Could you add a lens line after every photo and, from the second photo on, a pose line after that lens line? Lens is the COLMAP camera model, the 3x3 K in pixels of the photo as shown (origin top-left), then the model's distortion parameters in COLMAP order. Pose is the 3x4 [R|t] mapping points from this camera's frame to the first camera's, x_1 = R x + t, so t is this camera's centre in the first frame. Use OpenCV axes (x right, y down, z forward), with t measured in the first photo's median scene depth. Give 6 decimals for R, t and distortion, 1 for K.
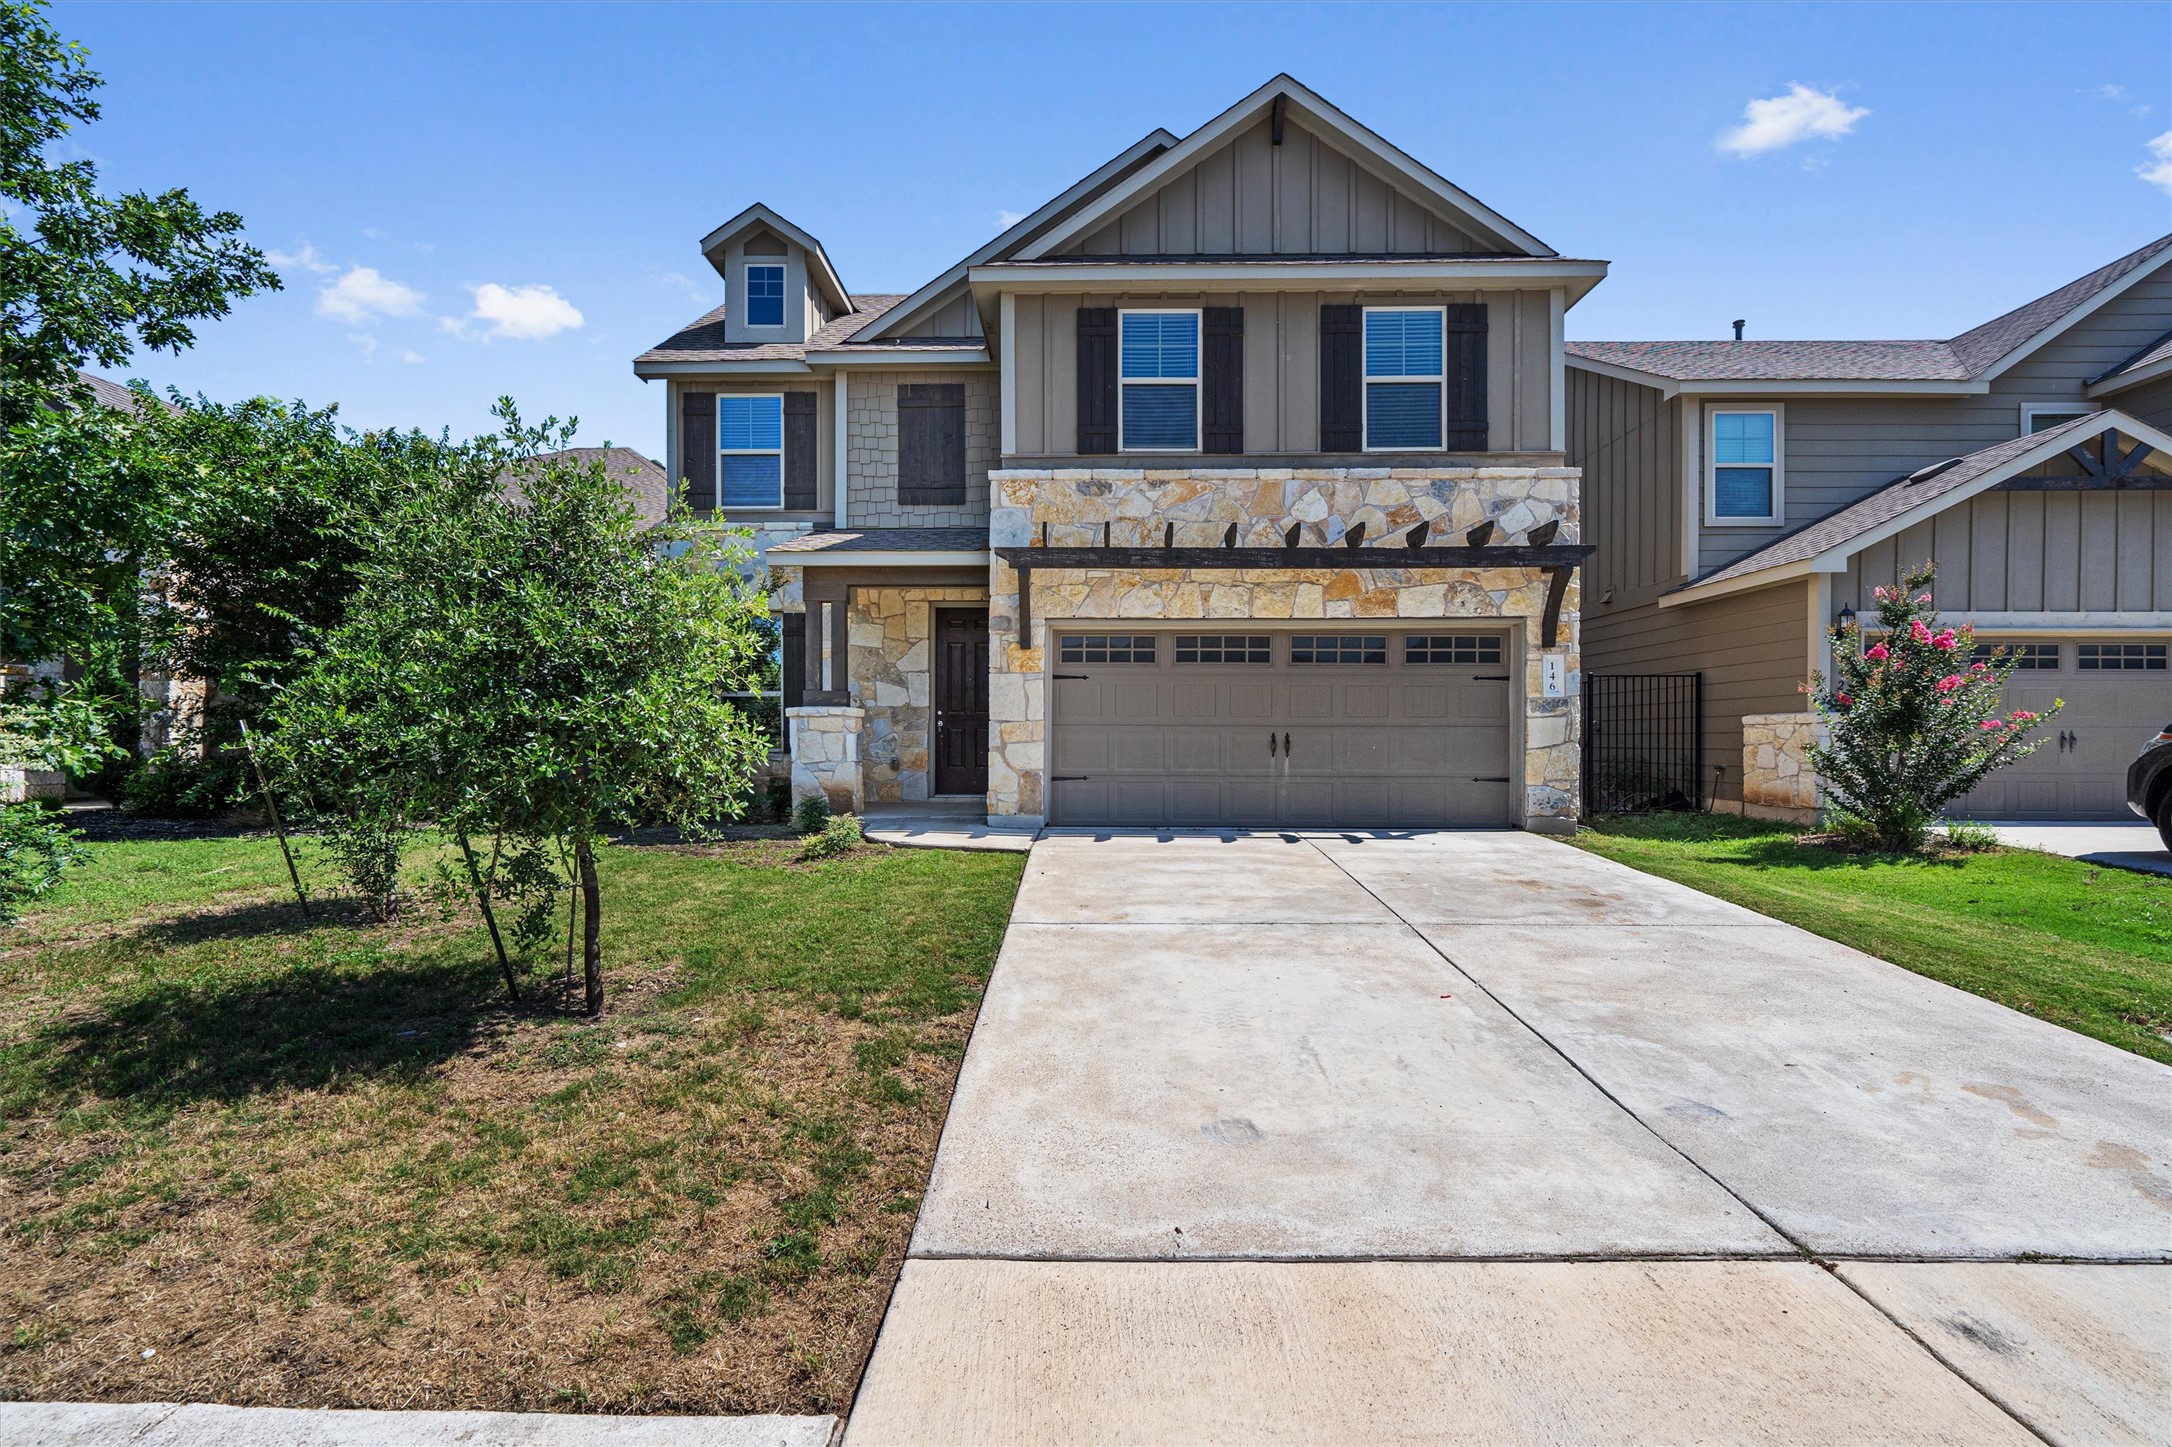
lens RADIAL K [[989.9, 0, 1064.5], [0, 989.9, 762.8], [0, 0, 1]] dist [-0.005330, 0.003050]
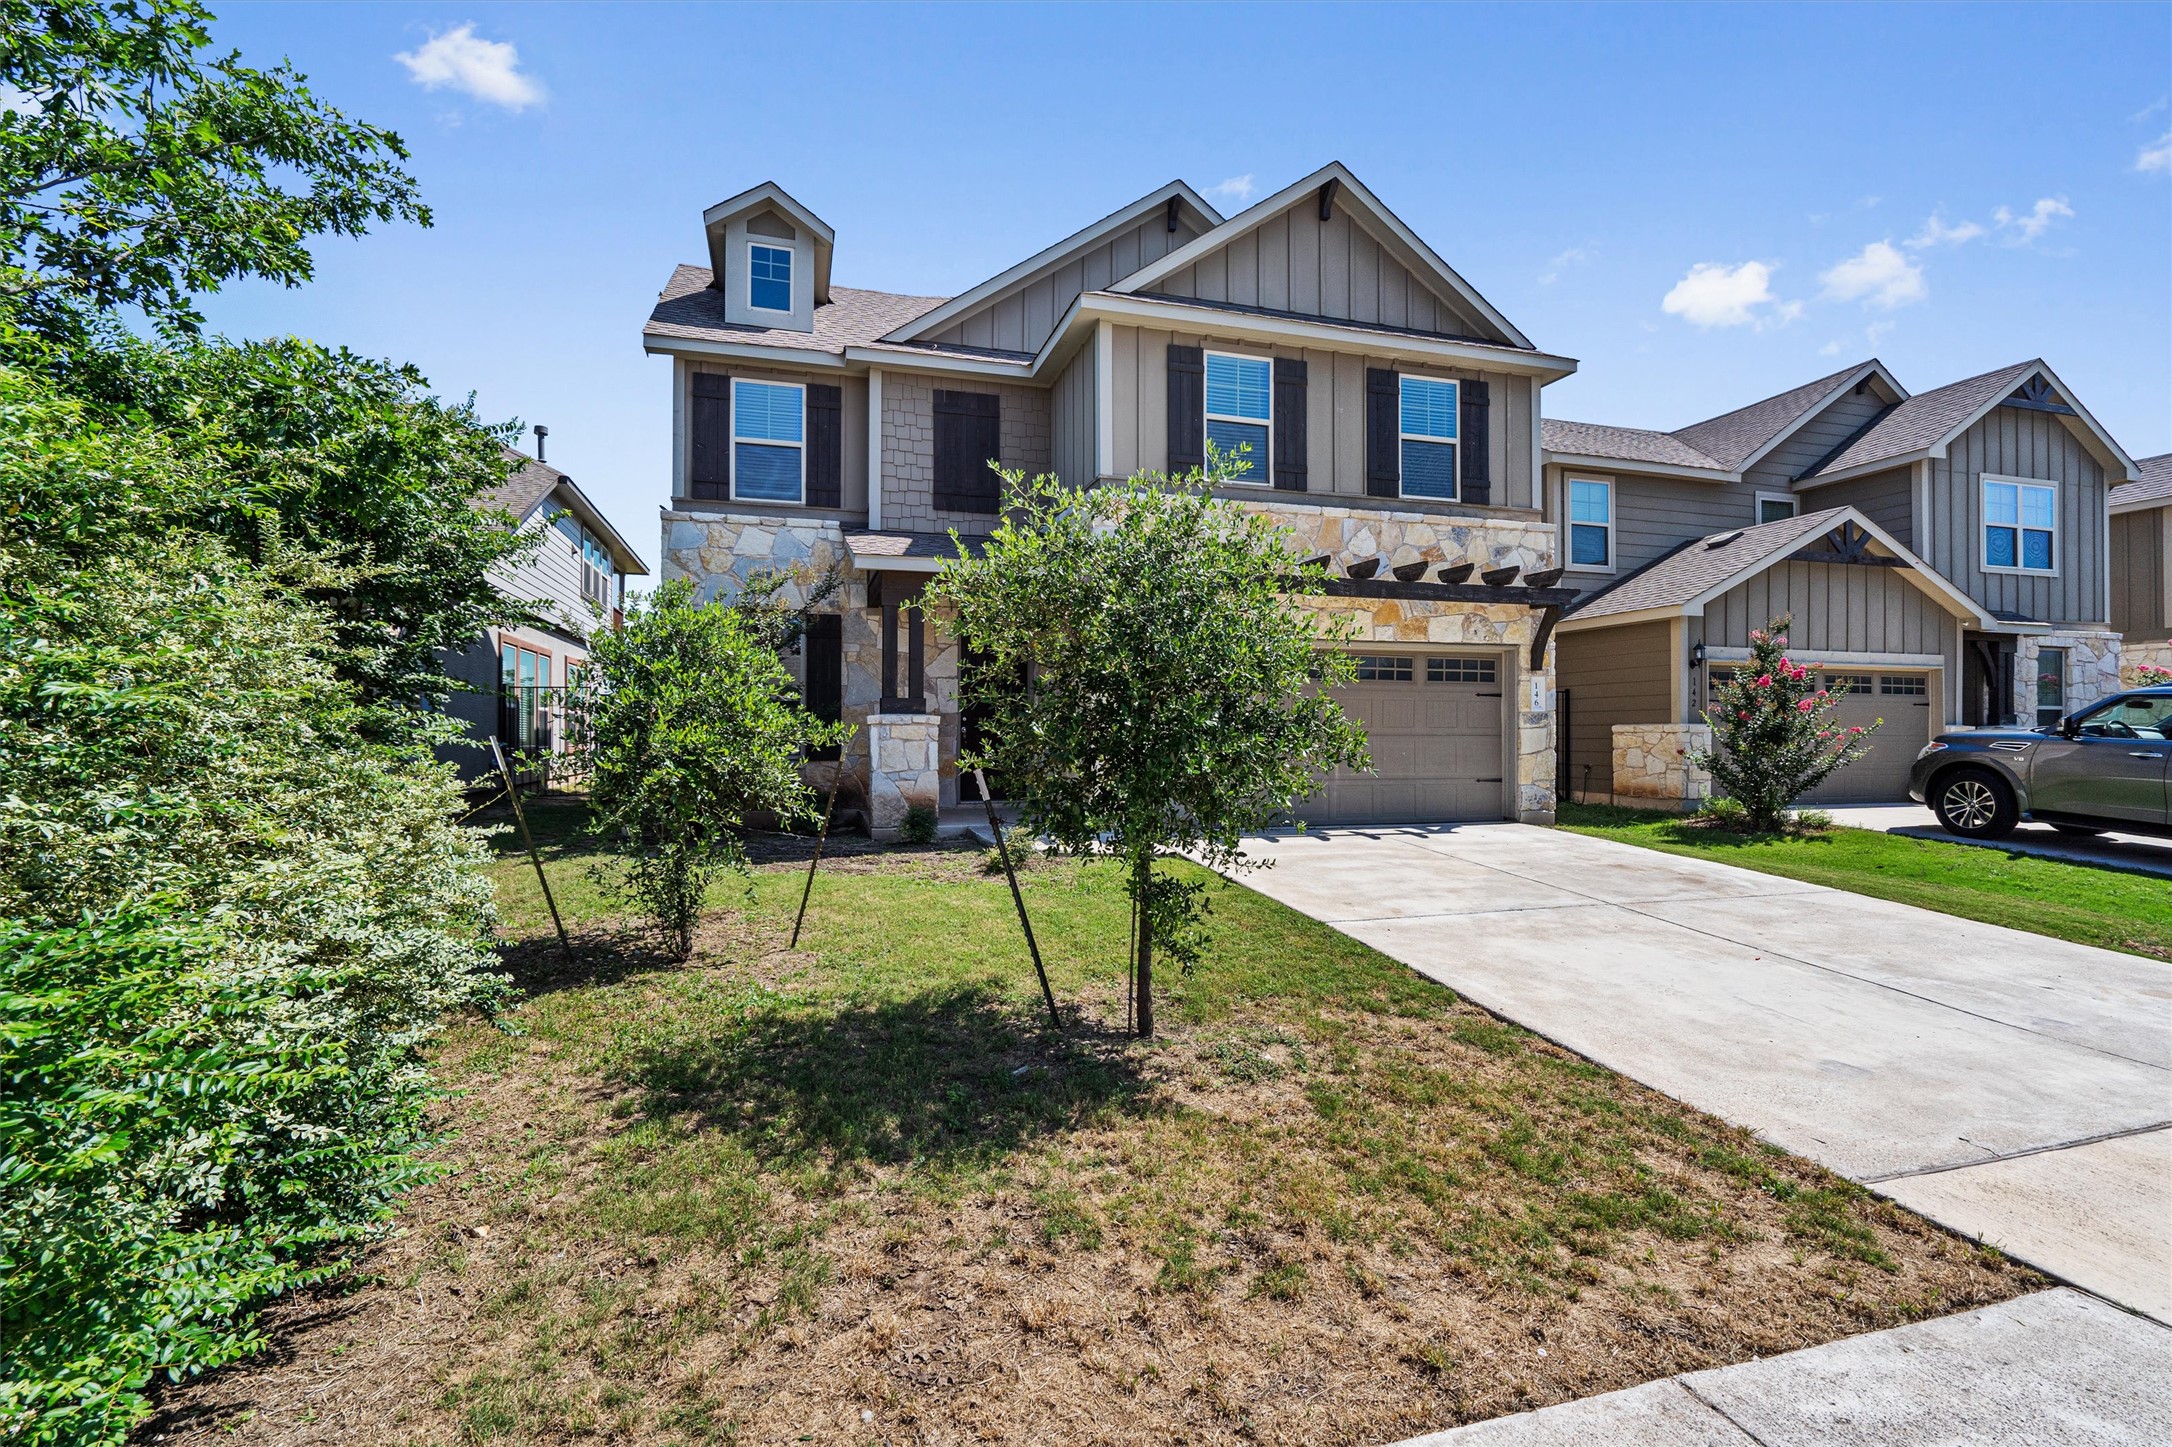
lens RADIAL K [[989.9, 0, 1051.8], [0, 989.9, 742.3], [0, 0, 1]] dist [-0.005330, 0.003050]
pose [[0.953024, -0.002430, 0.302884, -0.433837], [0.006901, 0.999882, -0.013692, -0.016106], [-0.302815, 0.015139, 0.952929, 0.026892]]
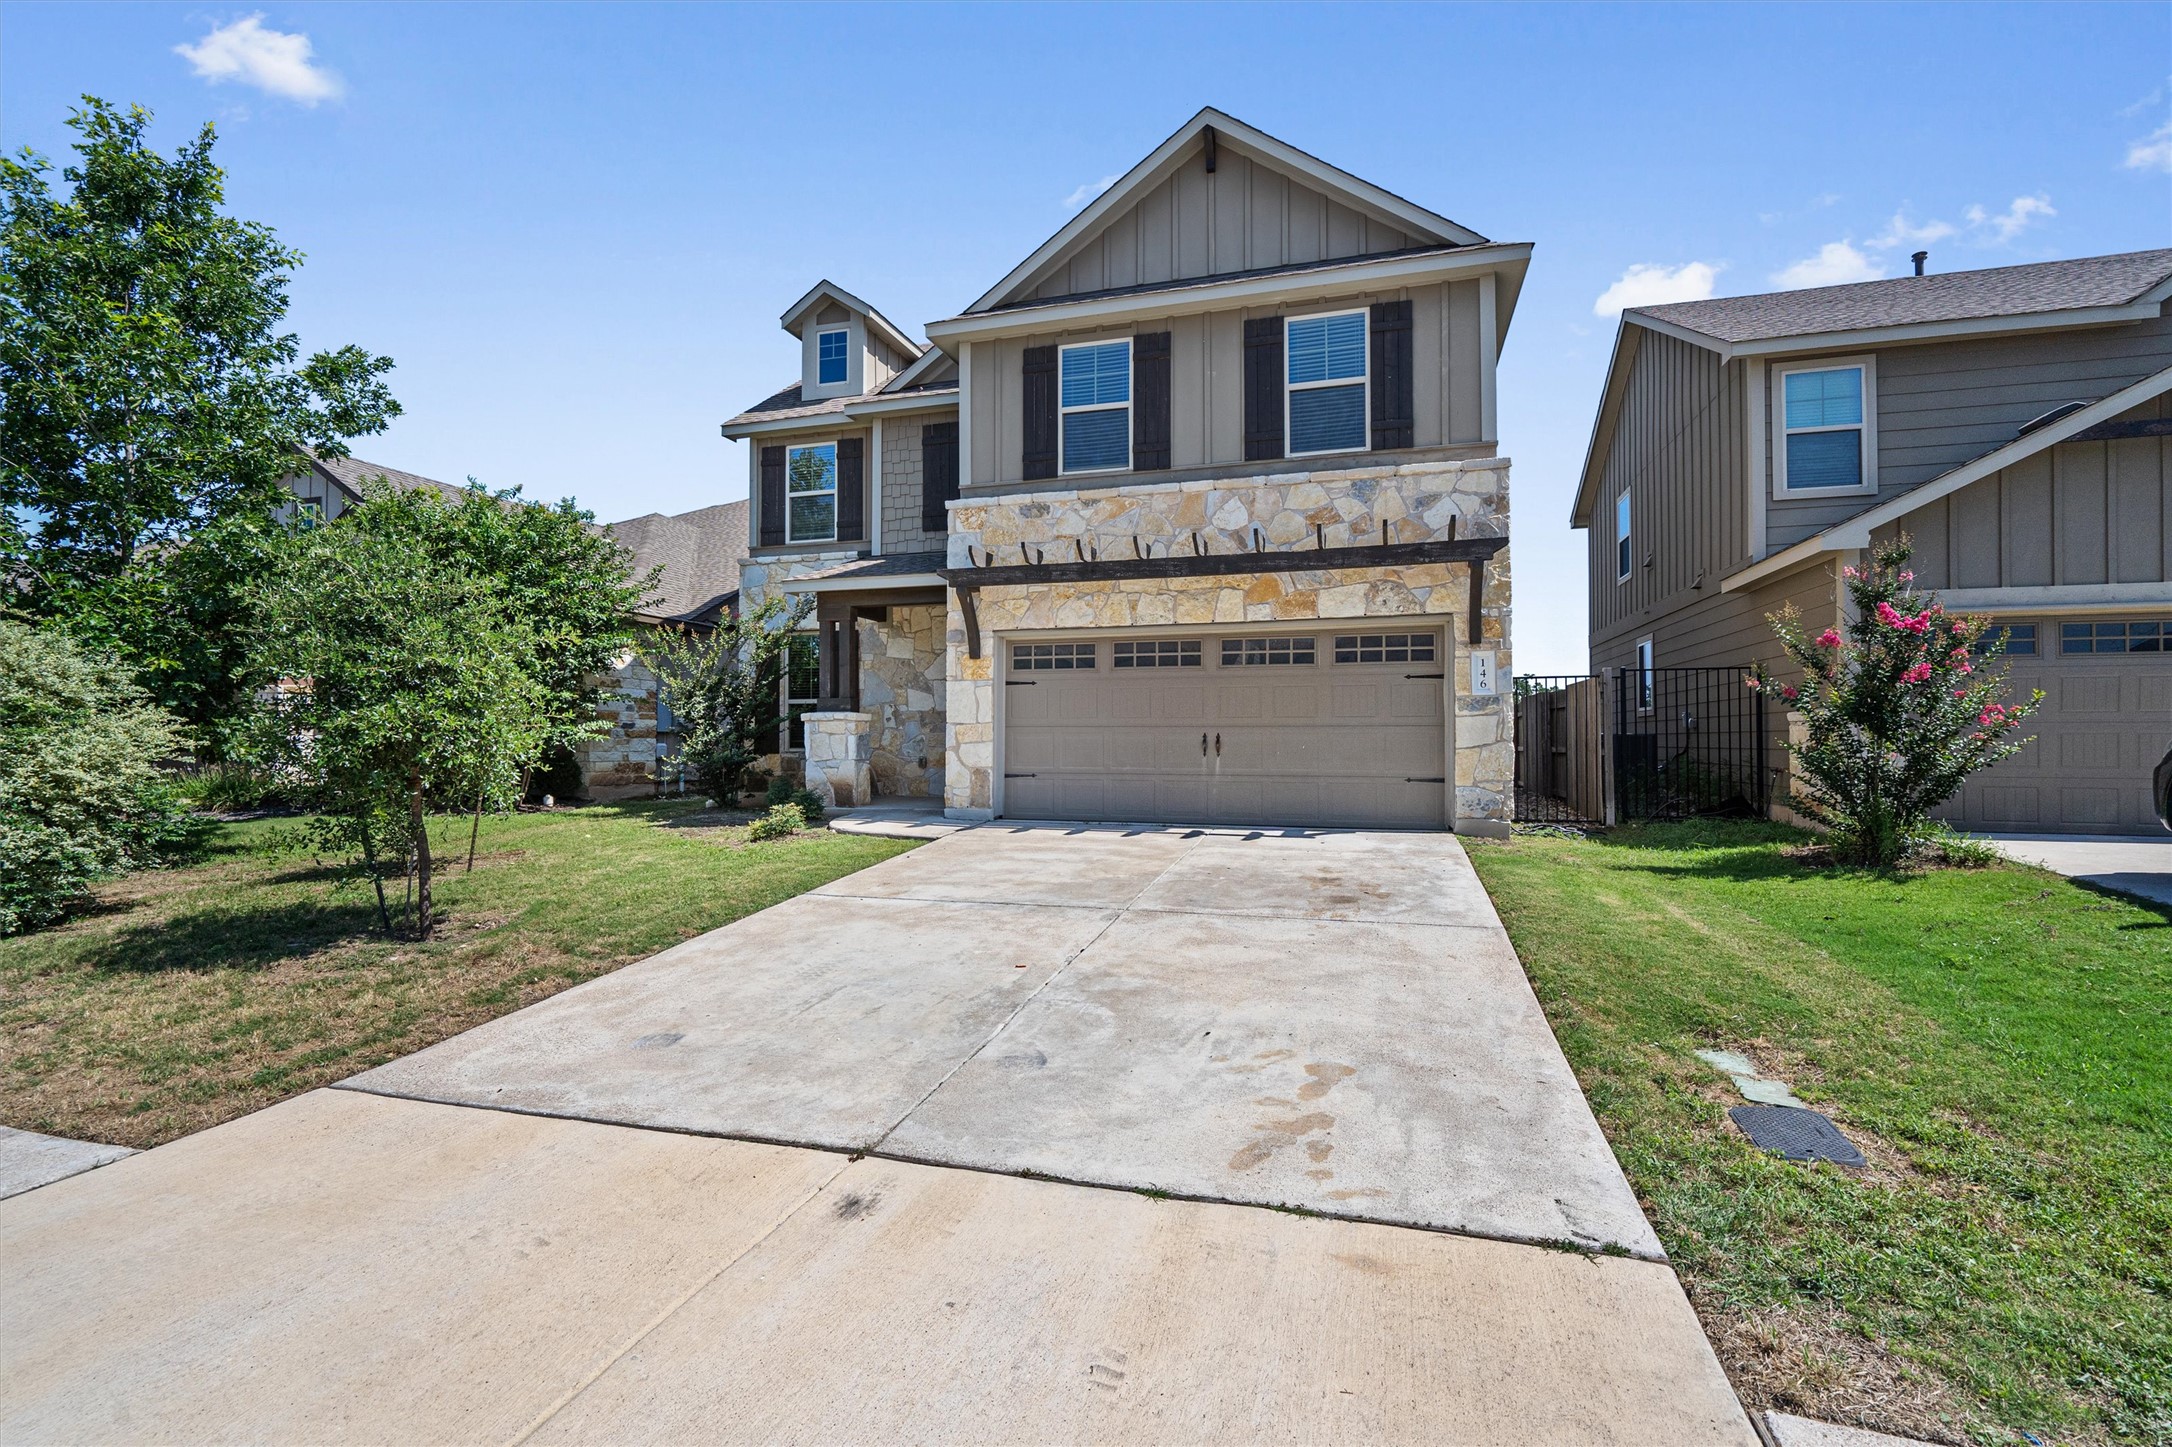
lens RADIAL K [[989.9, 0, 1070.5], [0, 989.9, 742.1], [0, 0, 1]] dist [-0.005330, 0.003050]
pose [[0.962069, -0.001592, -0.272803, 0.365426], [-0.004632, 0.999743, -0.022171, 0.002773], [0.272768, 0.022593, 0.961814, -0.036855]]
